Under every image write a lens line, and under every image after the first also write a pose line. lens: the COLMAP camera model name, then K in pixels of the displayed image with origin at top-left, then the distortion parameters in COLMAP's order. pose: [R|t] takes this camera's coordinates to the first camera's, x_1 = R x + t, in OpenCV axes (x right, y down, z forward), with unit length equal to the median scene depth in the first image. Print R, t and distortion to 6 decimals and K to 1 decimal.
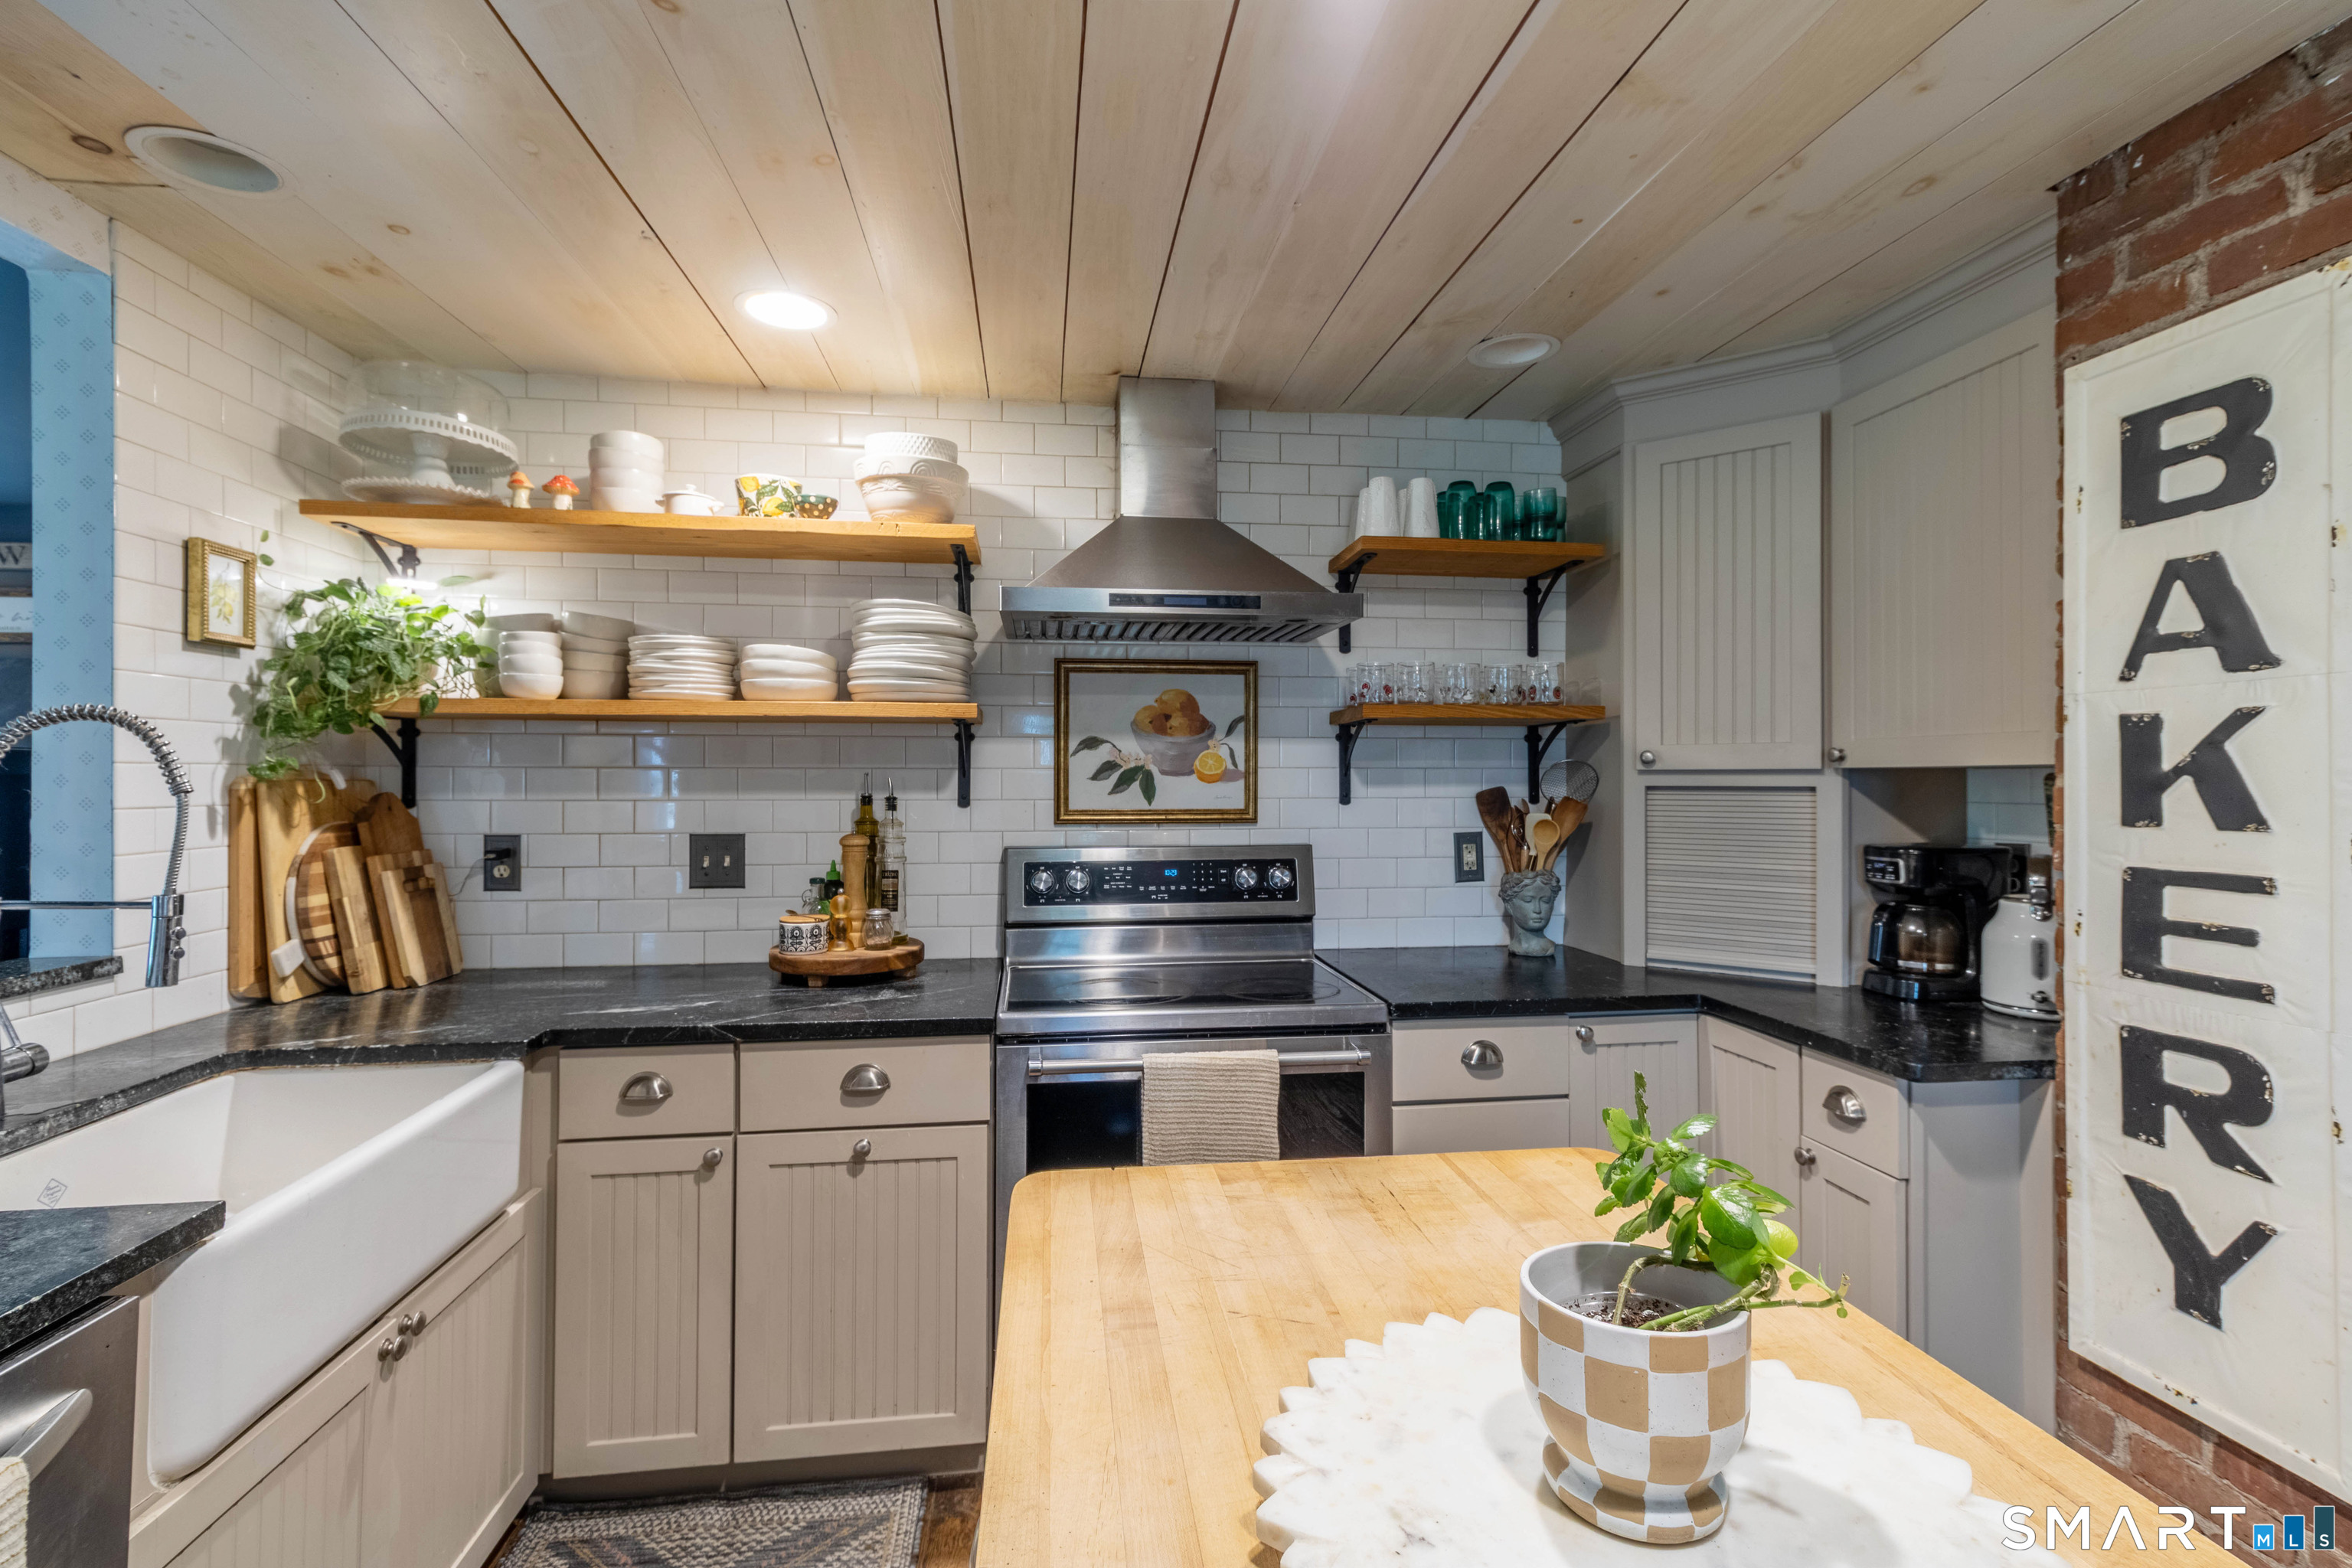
lens RADIAL K [[1098.8, 0, 1212.6], [0, 1098.8, 776.8], [0, 0, 1]] dist [0.006939, 0.000125]
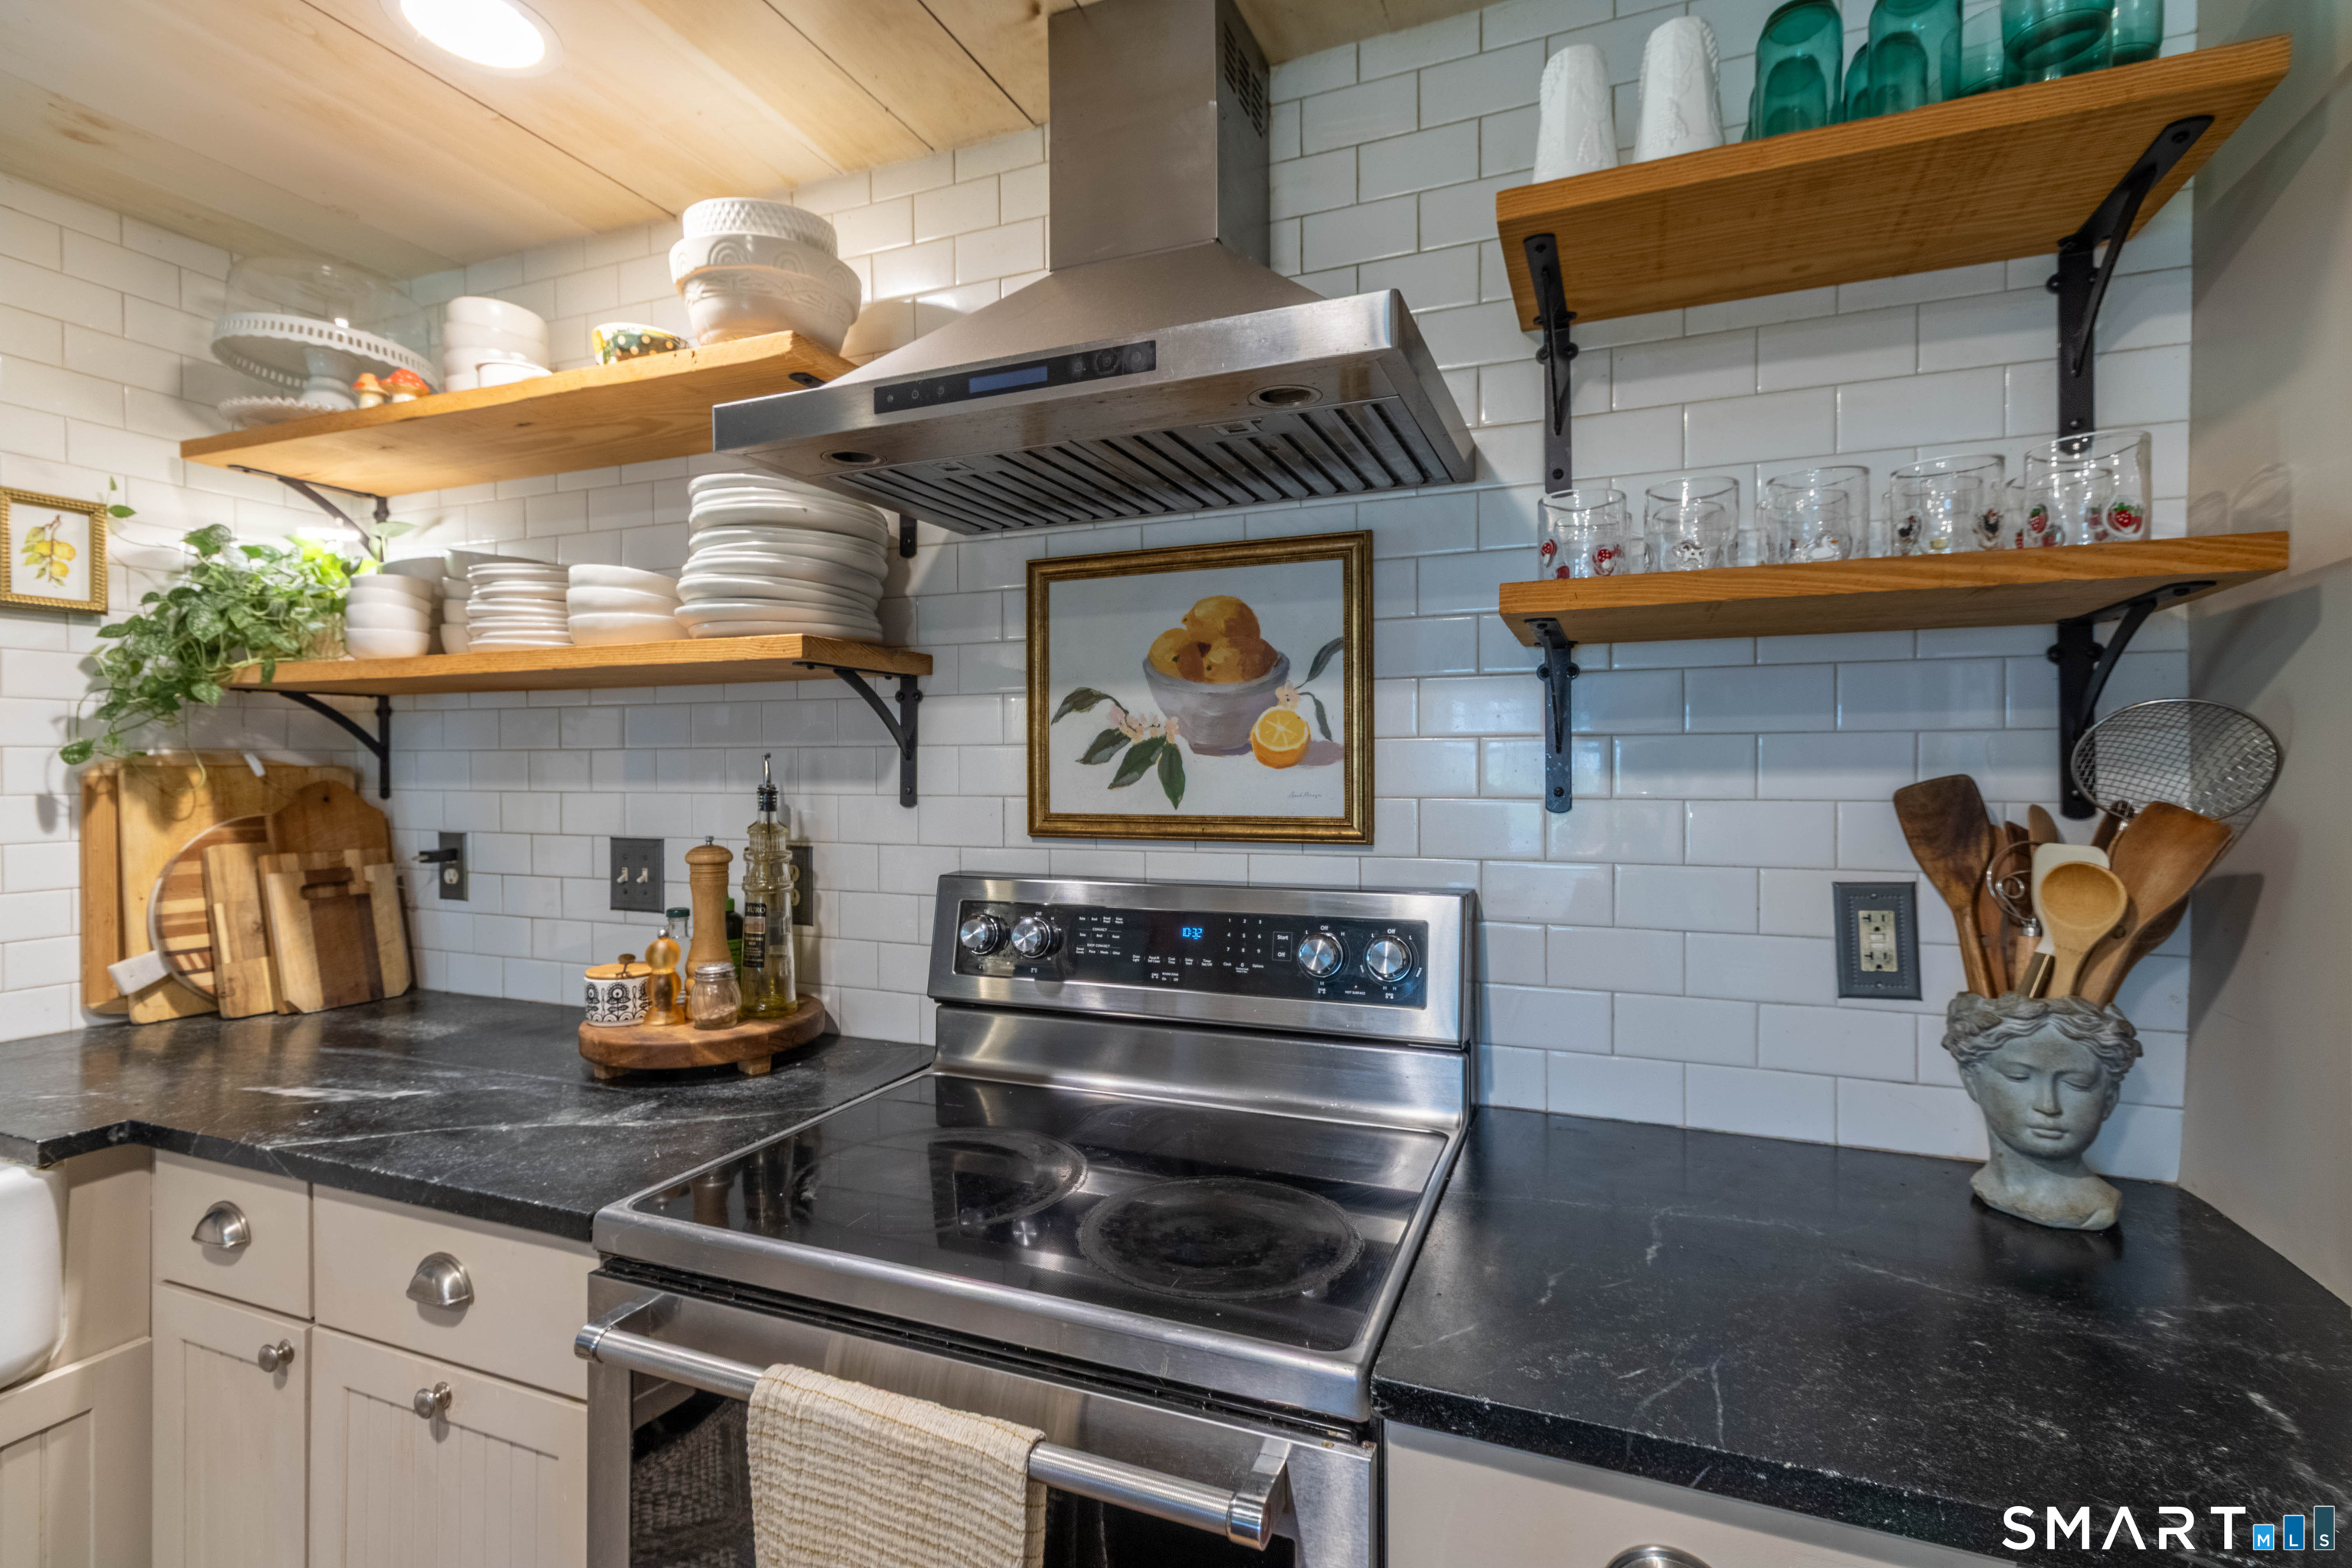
lens RADIAL K [[1098.8, 0, 1187.4], [0, 1098.8, 777.9], [0, 0, 1]] dist [0.006939, 0.000125]
pose [[0.857961, 0.001417, -0.513713, 0.263761], [0.003226, 0.999962, 0.008144, 0.006937], [0.513704, -0.008645, 0.857924, 0.588747]]
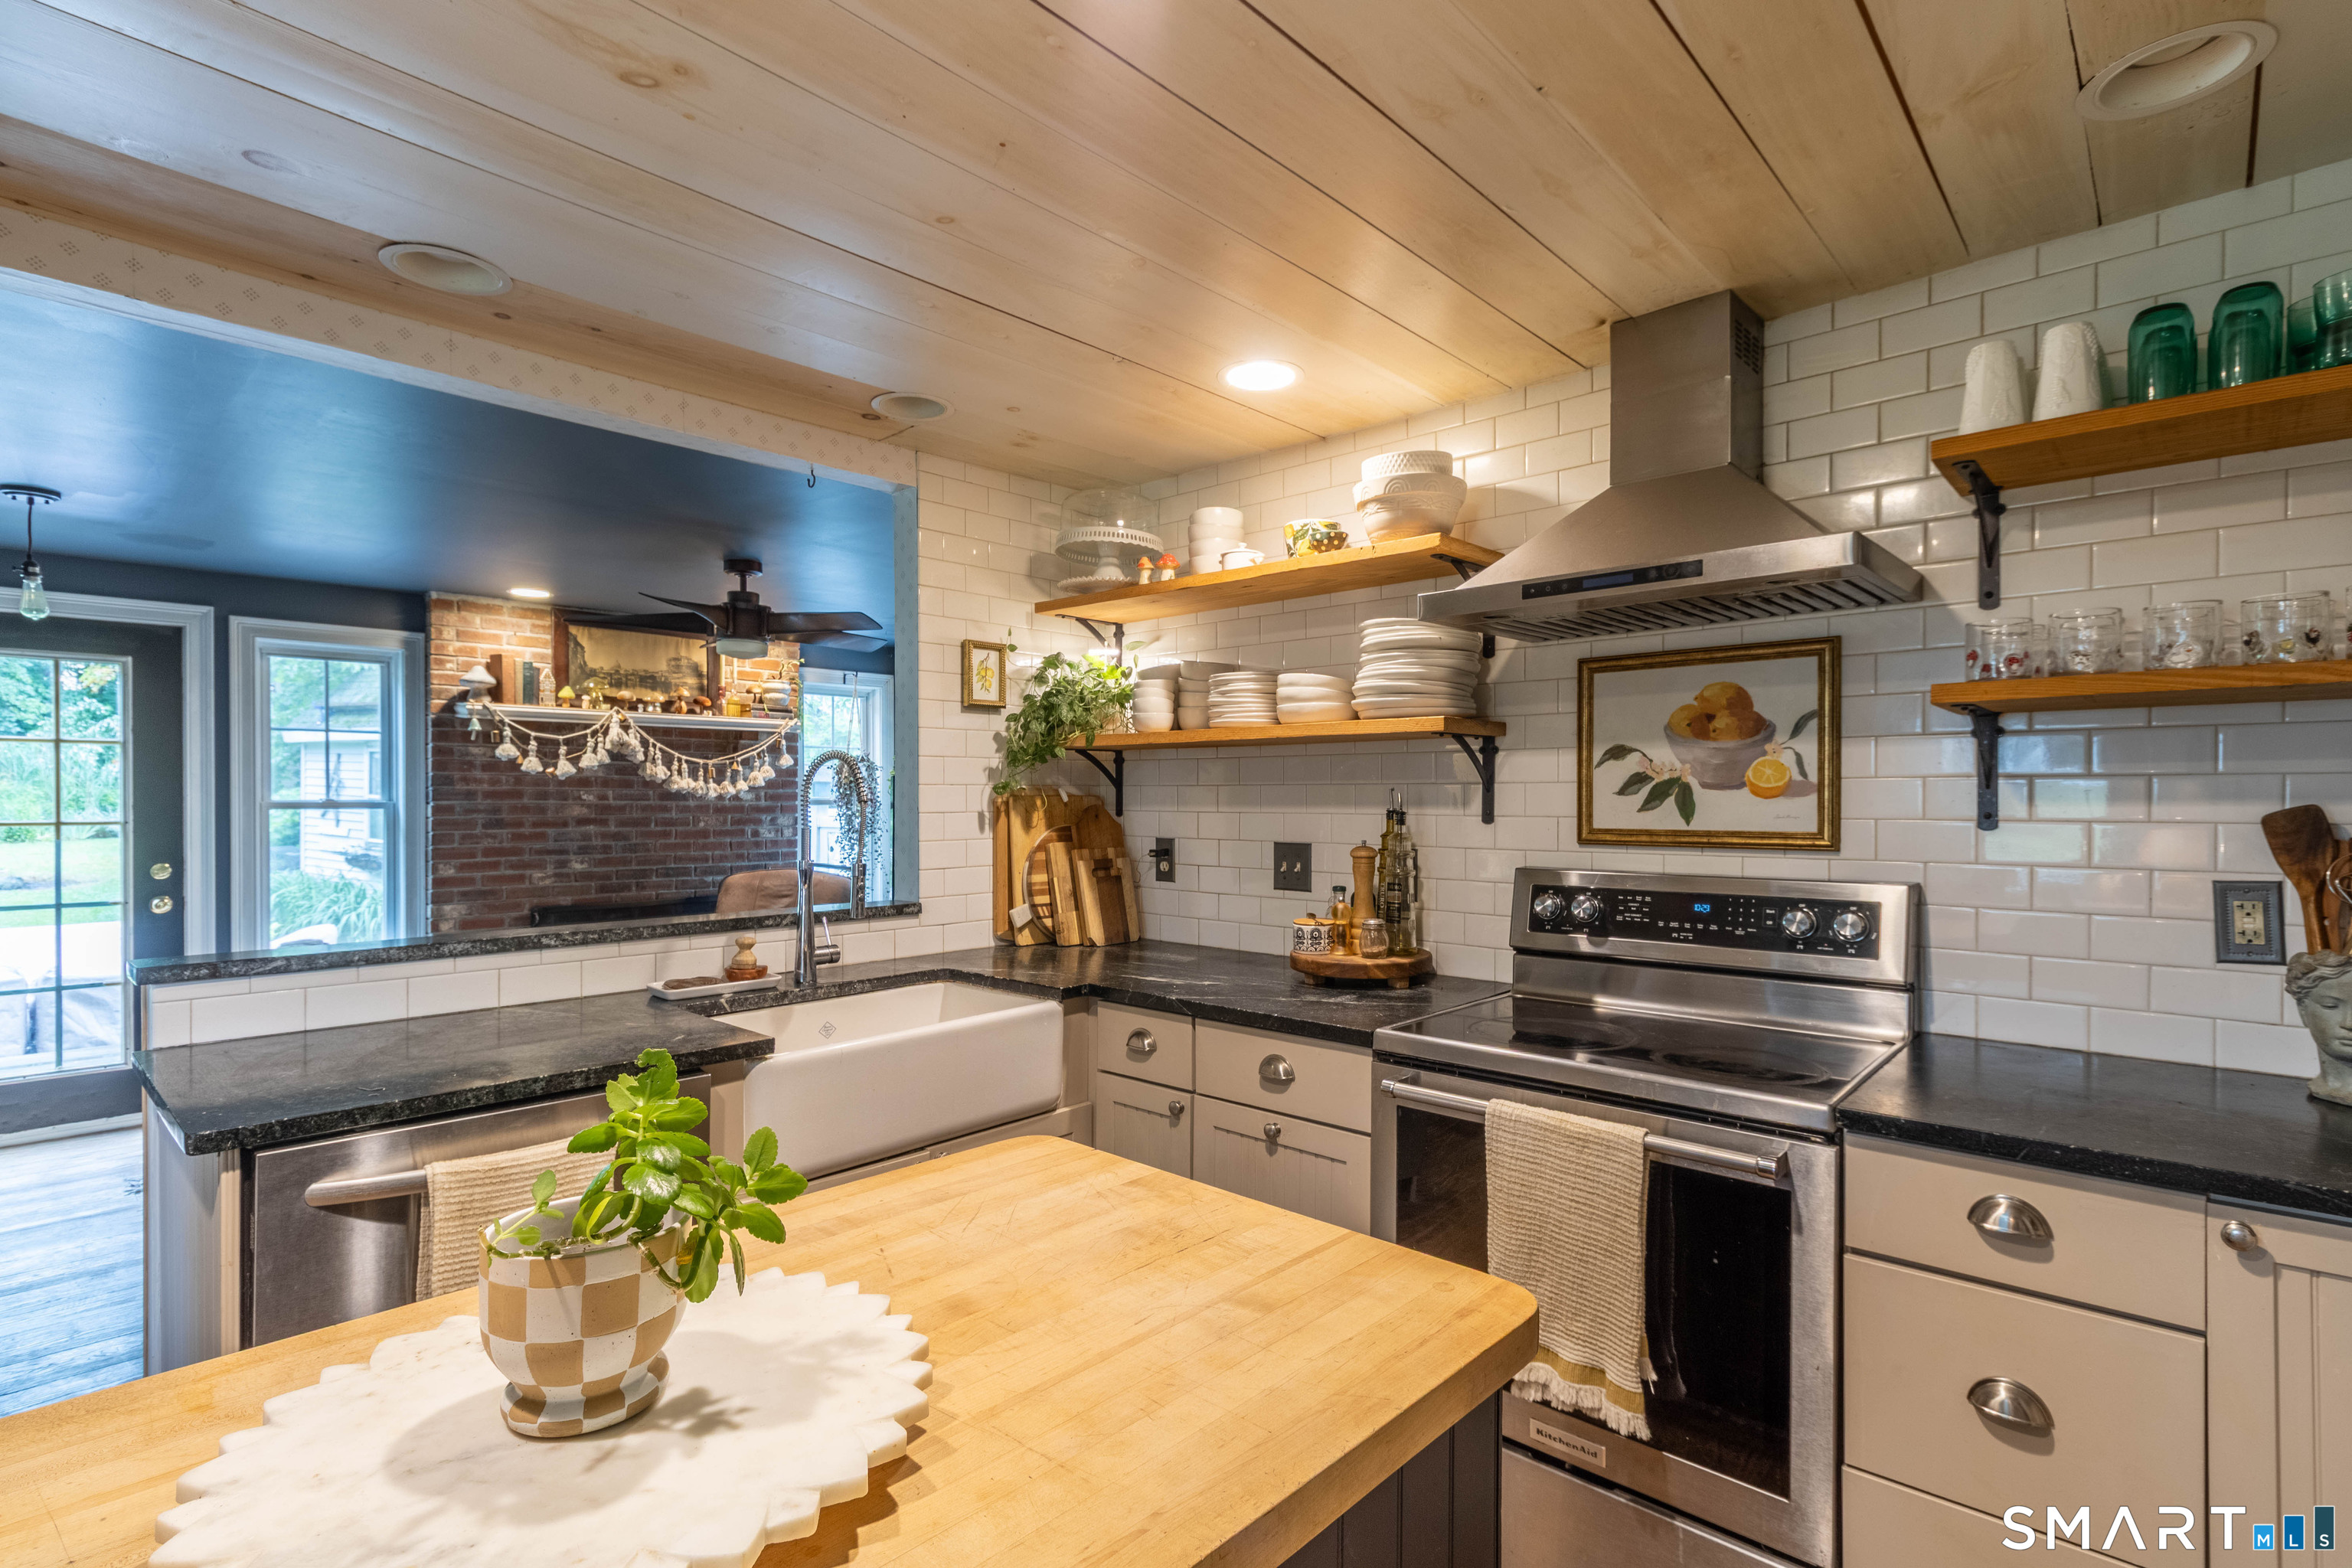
lens RADIAL K [[1140.3, 0, 1180.8], [0, 1140.3, 809.5], [0, 0, 1]] dist [0.010185, -0.001683]
pose [[0.624556, 0.007694, -0.780942, 0.422788], [0.001807, 0.999935, 0.011297, 0.004209], [0.780978, -0.008466, 0.624501, 0.184296]]
